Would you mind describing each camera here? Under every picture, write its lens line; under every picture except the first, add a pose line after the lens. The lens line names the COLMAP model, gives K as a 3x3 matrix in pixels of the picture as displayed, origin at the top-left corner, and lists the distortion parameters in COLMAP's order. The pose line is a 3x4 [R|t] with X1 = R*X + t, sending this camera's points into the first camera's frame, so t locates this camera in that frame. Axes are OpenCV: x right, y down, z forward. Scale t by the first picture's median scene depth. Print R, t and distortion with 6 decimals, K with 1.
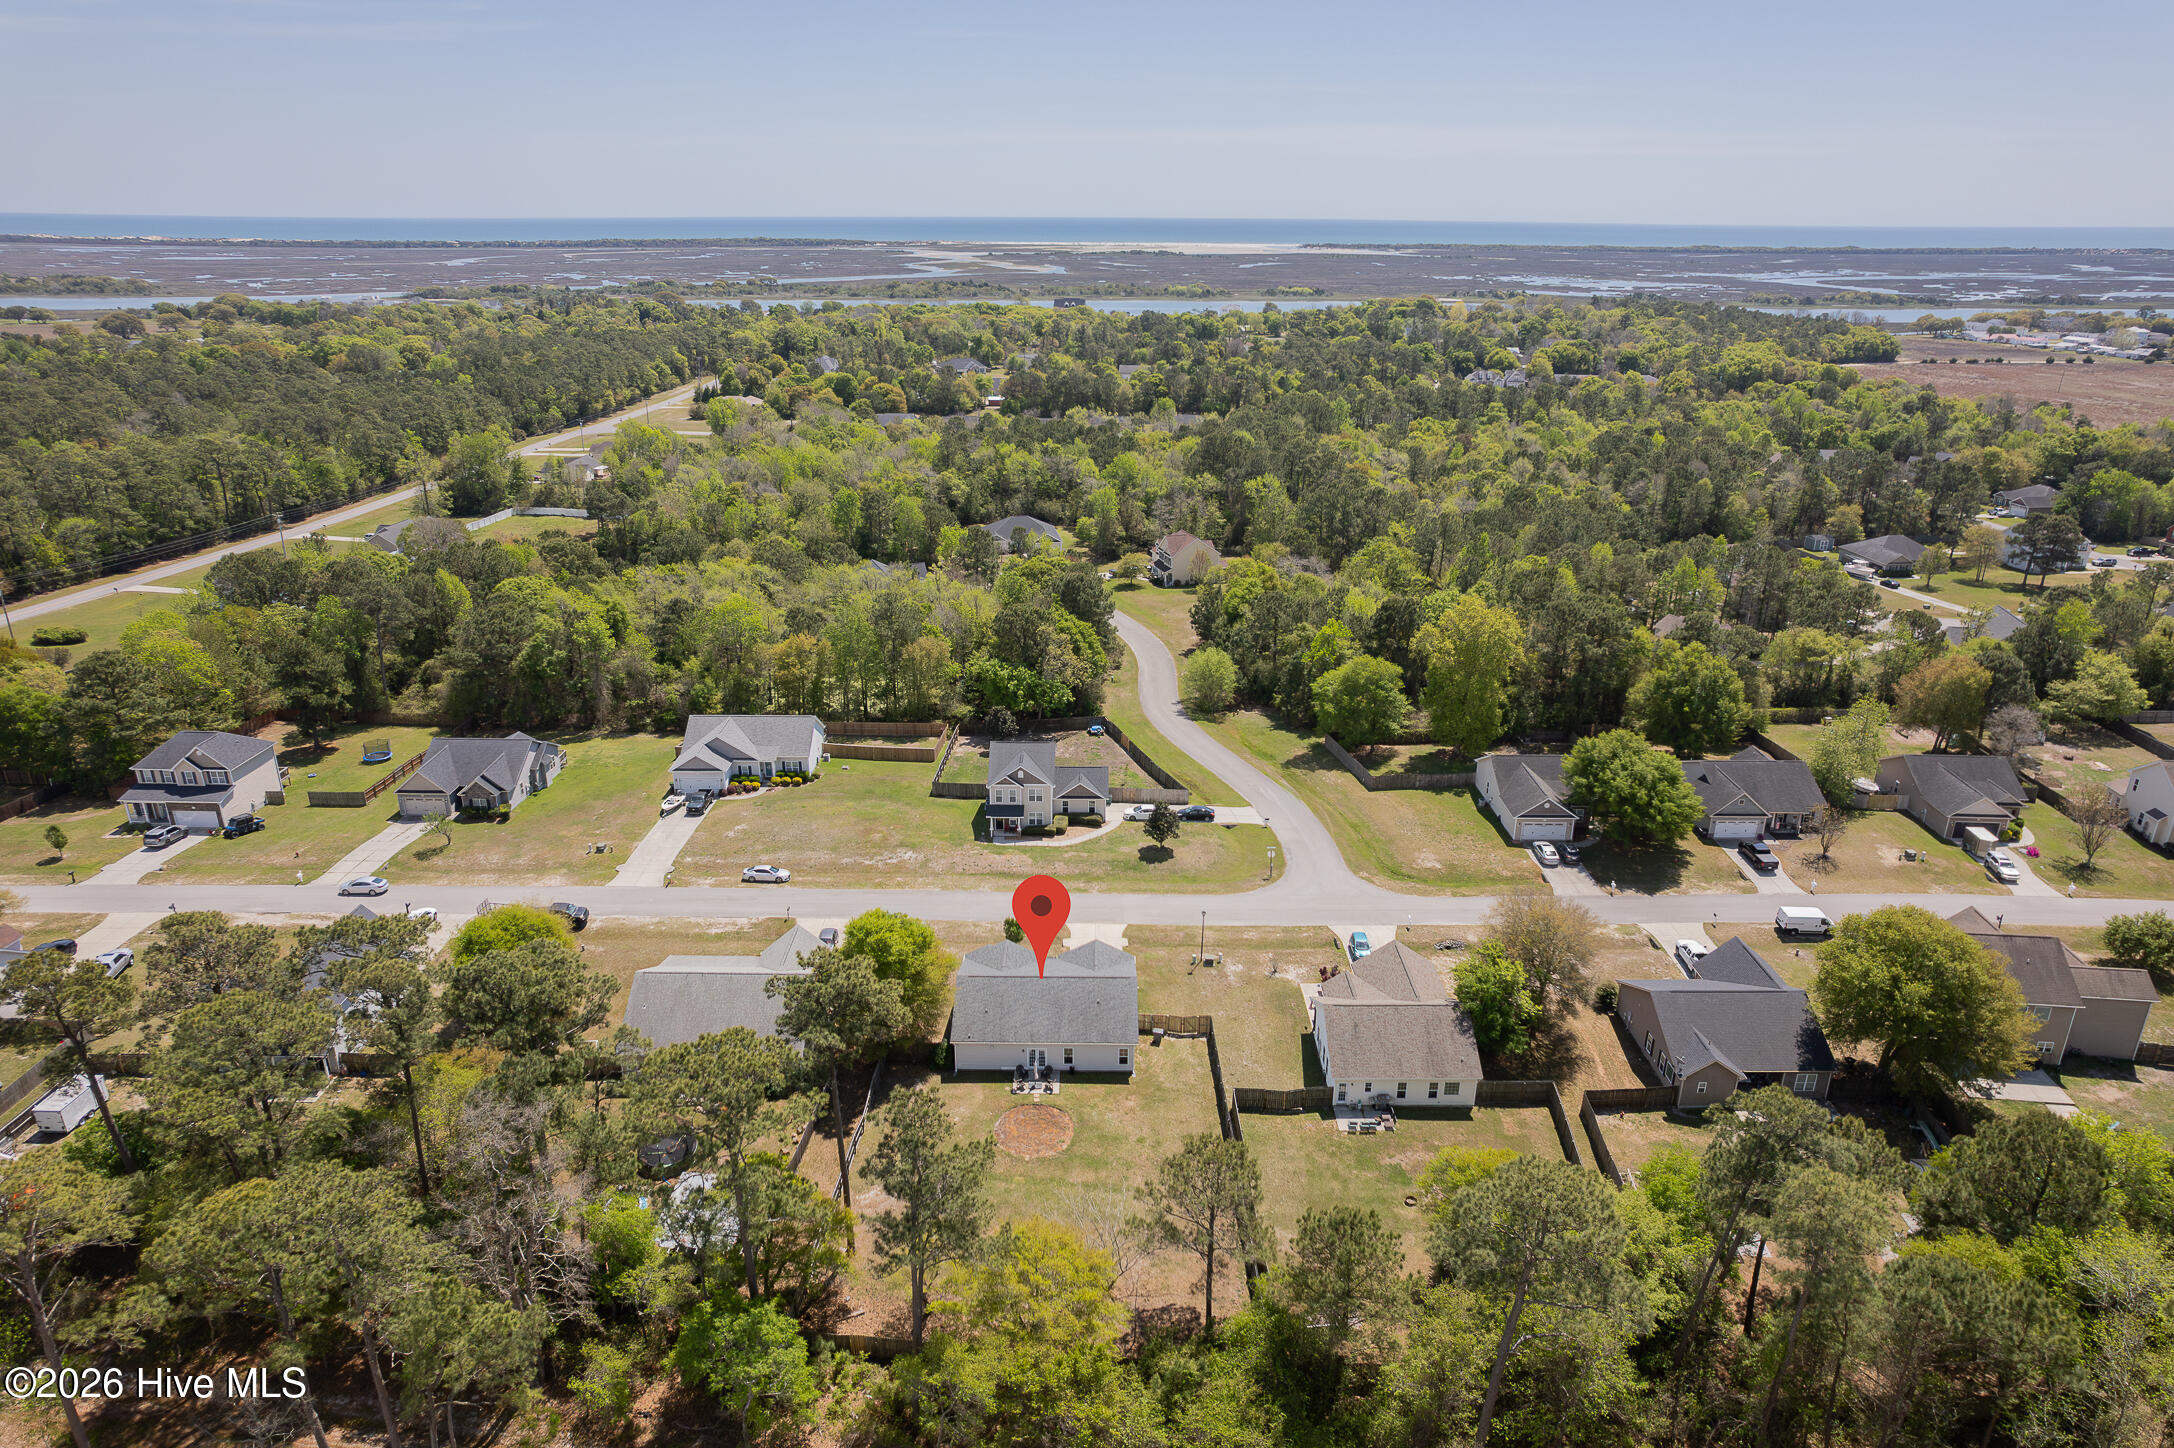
lens RADIAL K [[1390.0, 0, 1087.5], [0, 1390.0, 729.0], [0, 0, 1]] dist [-0.071630, 0.080901]
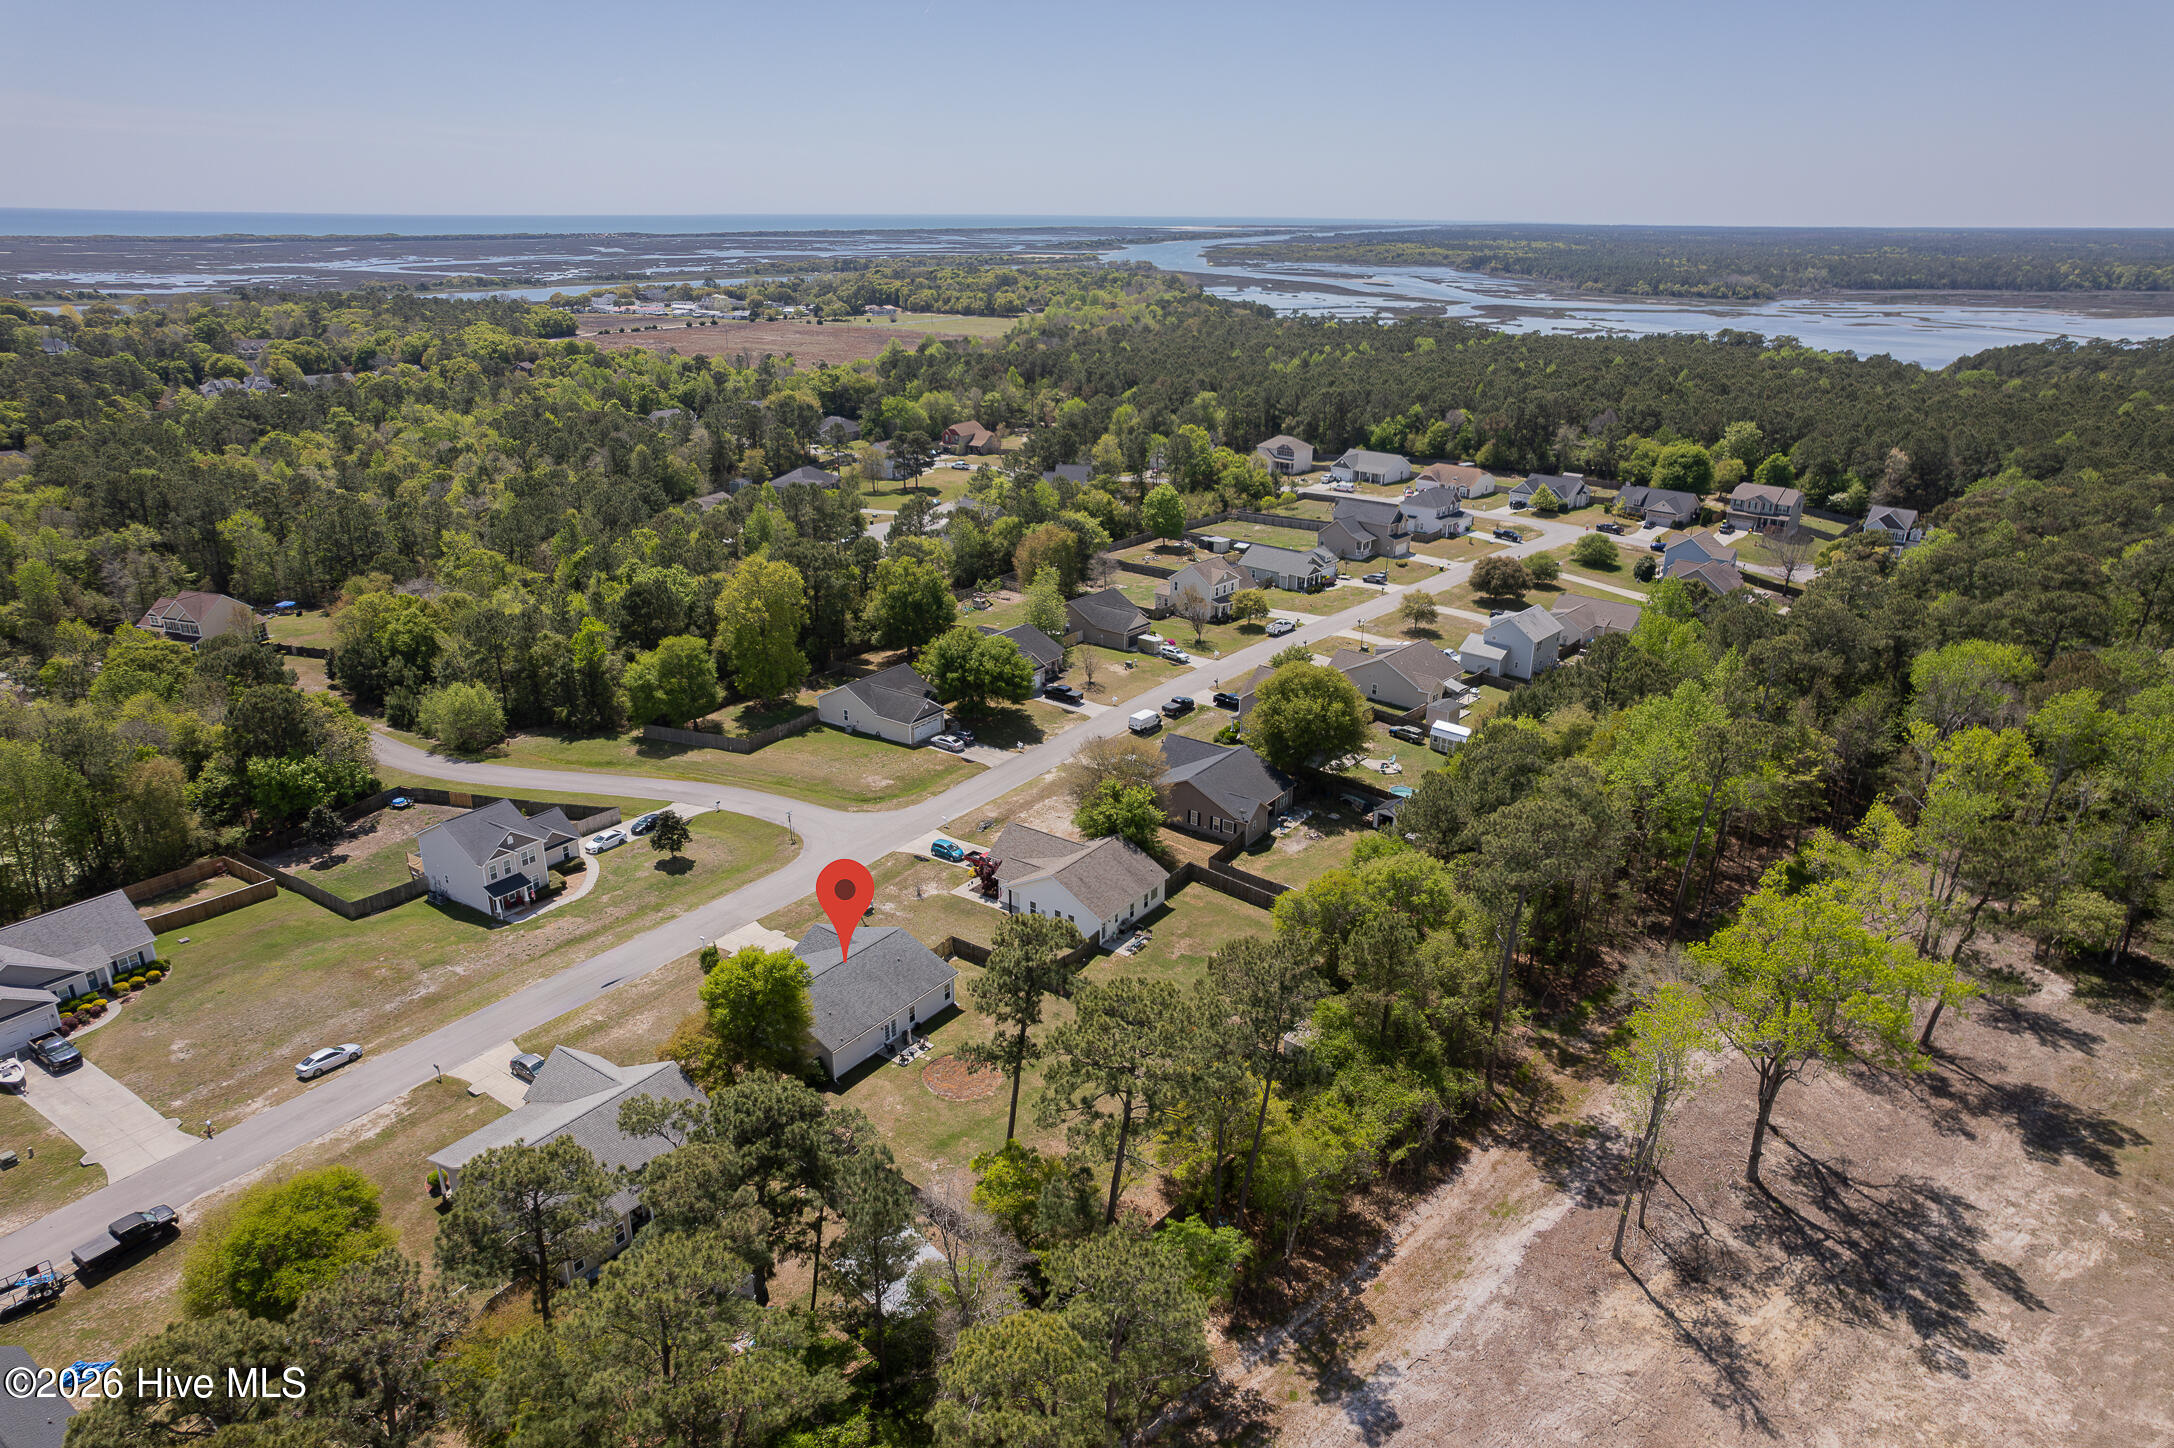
lens RADIAL K [[1390.0, 0, 1087.5], [0, 1390.0, 729.0], [0, 0, 1]] dist [-0.071630, 0.080901]
pose [[0.579978, -0.288646, 0.761780, -0.470201], [0.282679, 0.948327, 0.144115, -0.055245], [-0.764015, 0.131756, 0.631602, 0.154472]]
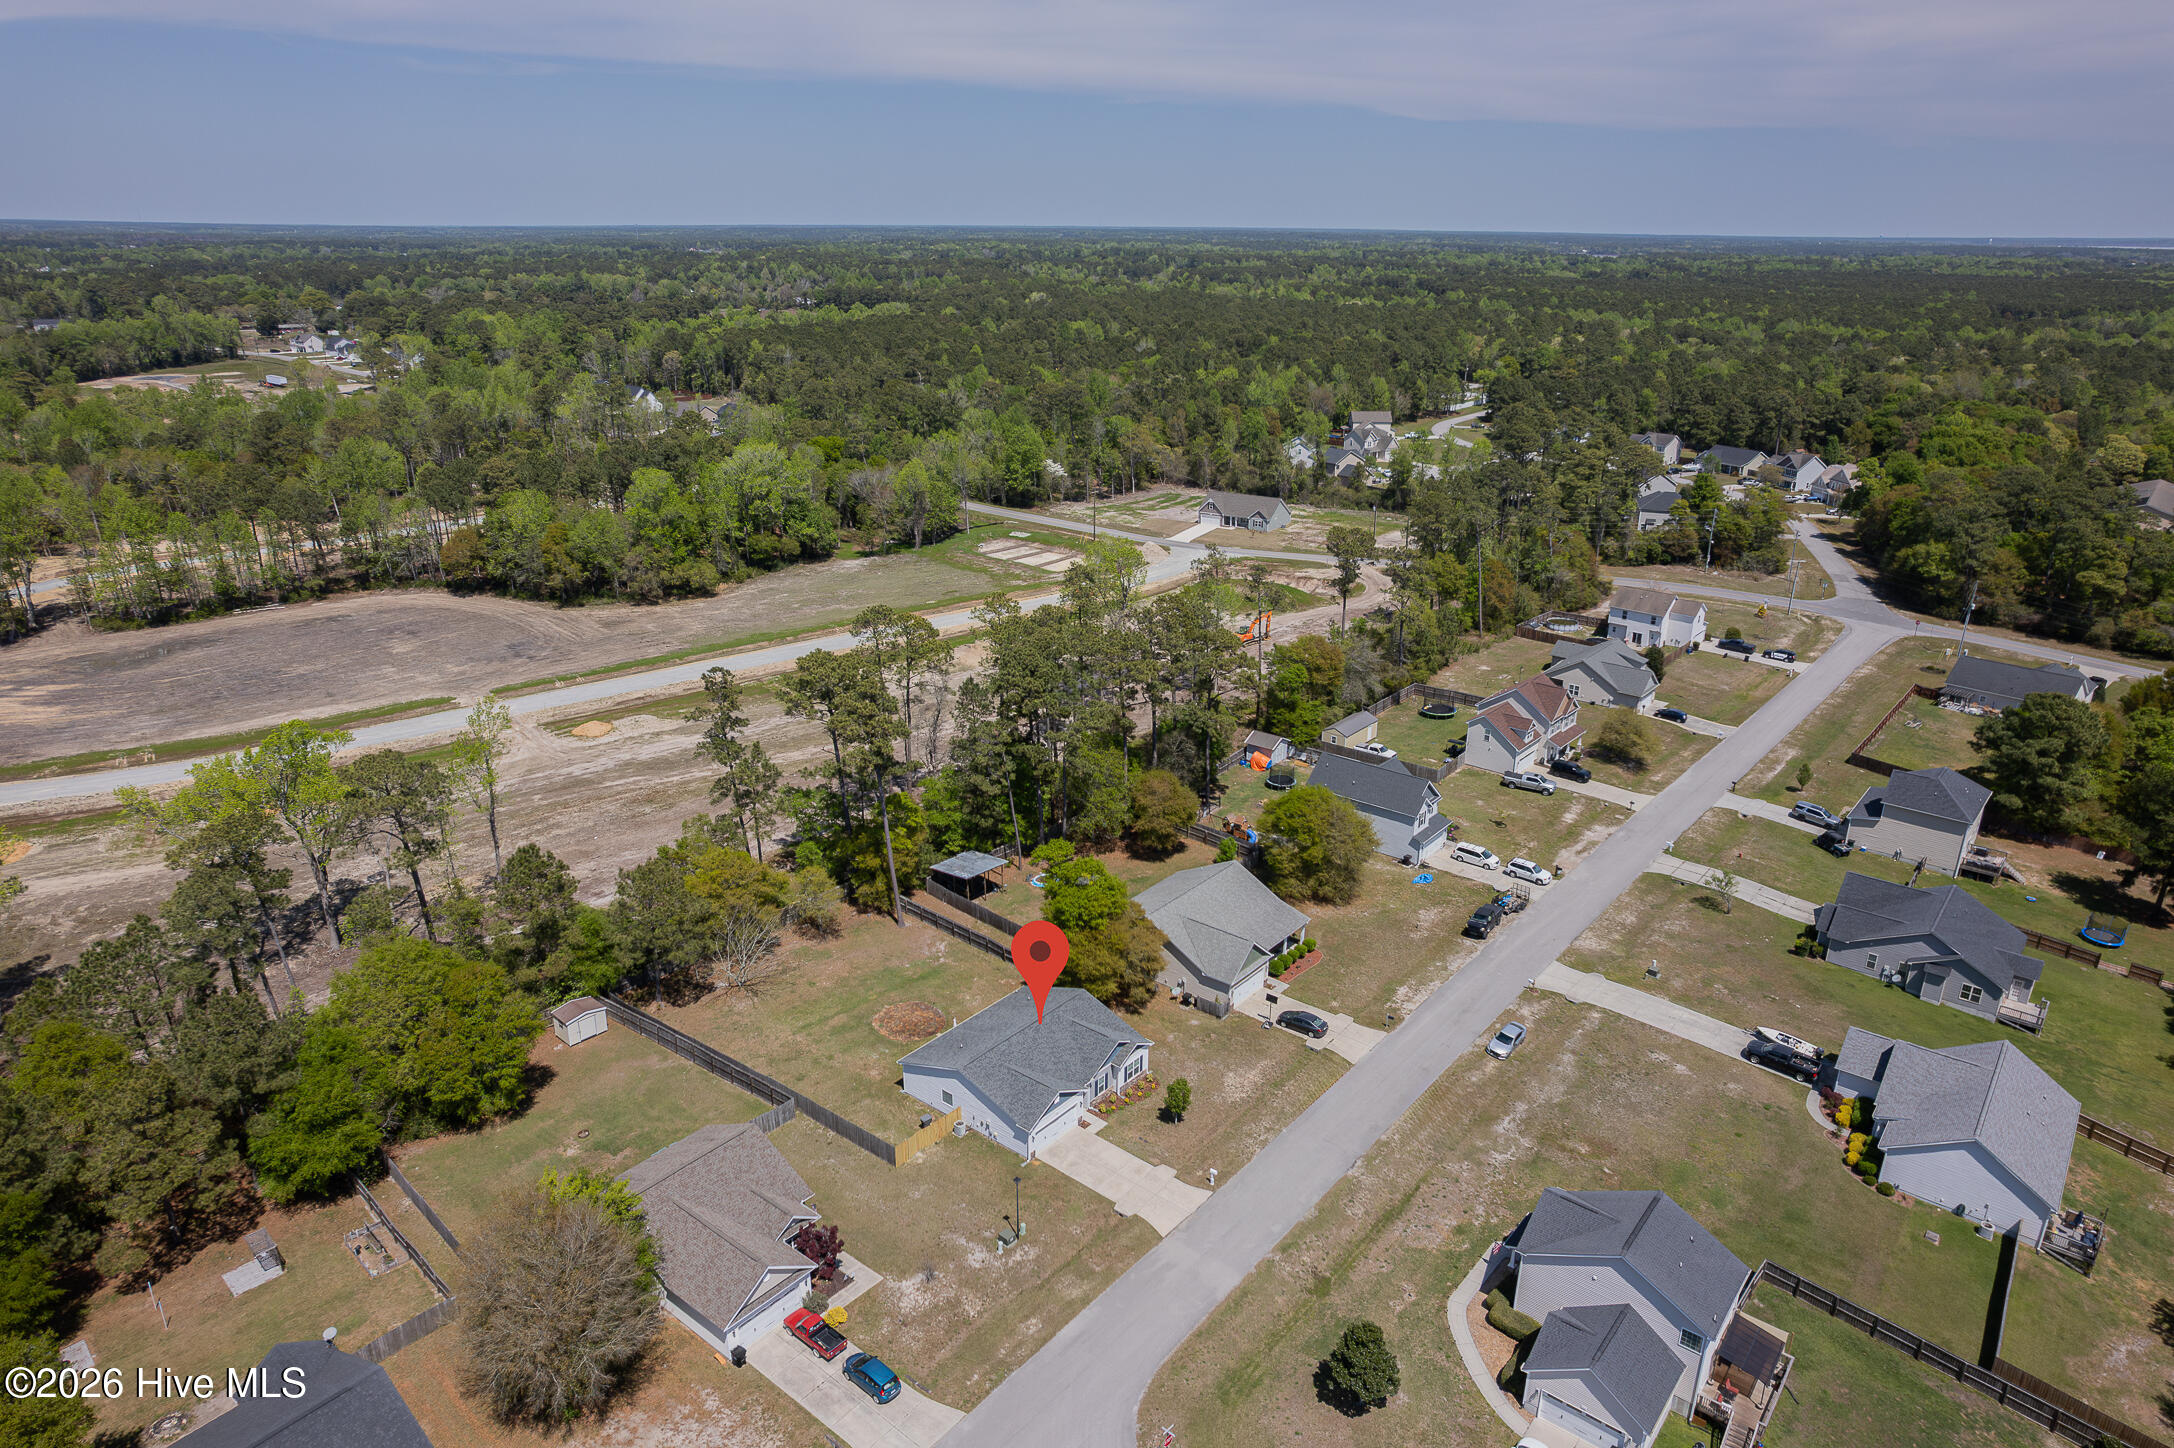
lens RADIAL K [[1390.0, 0, 1087.5], [0, 1390.0, 729.0], [0, 0, 1]] dist [-0.071630, 0.080901]
pose [[-0.627461, 0.260990, -0.733605, 0.429608], [-0.283920, 0.800600, 0.527664, -0.364835], [0.725039, 0.539374, -0.428245, 0.977049]]
